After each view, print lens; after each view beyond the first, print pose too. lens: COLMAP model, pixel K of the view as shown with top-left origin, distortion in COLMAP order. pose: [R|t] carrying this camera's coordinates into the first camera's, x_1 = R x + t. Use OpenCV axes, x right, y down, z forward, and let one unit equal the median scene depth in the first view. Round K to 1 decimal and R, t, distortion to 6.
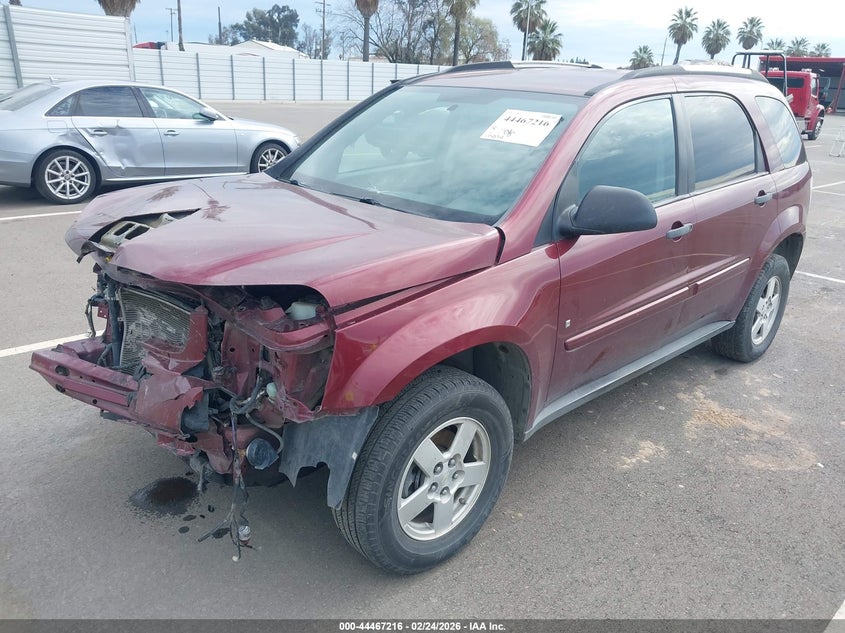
lens RADIAL K [[694.3, 0, 428.8], [0, 694.3, 317.6], [0, 0, 1]] dist [0.004469, 0.007643]
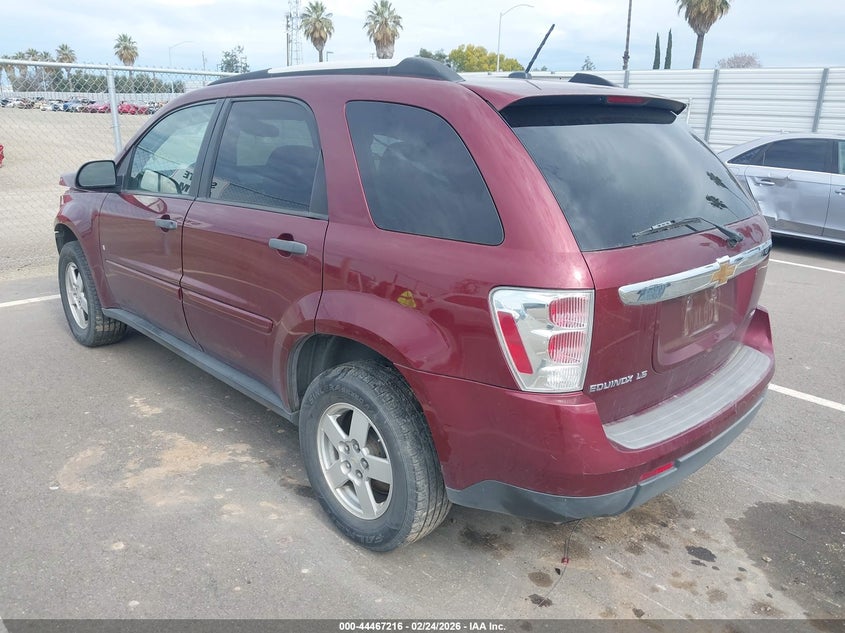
lens RADIAL K [[694.3, 0, 428.8], [0, 694.3, 317.6], [0, 0, 1]] dist [0.004469, 0.007643]
pose [[-0.031929, 0.244056, -0.969235, 1.035080], [-0.351666, 0.904980, 0.239461, -0.285827], [0.935581, 0.348493, 0.056931, 1.000528]]
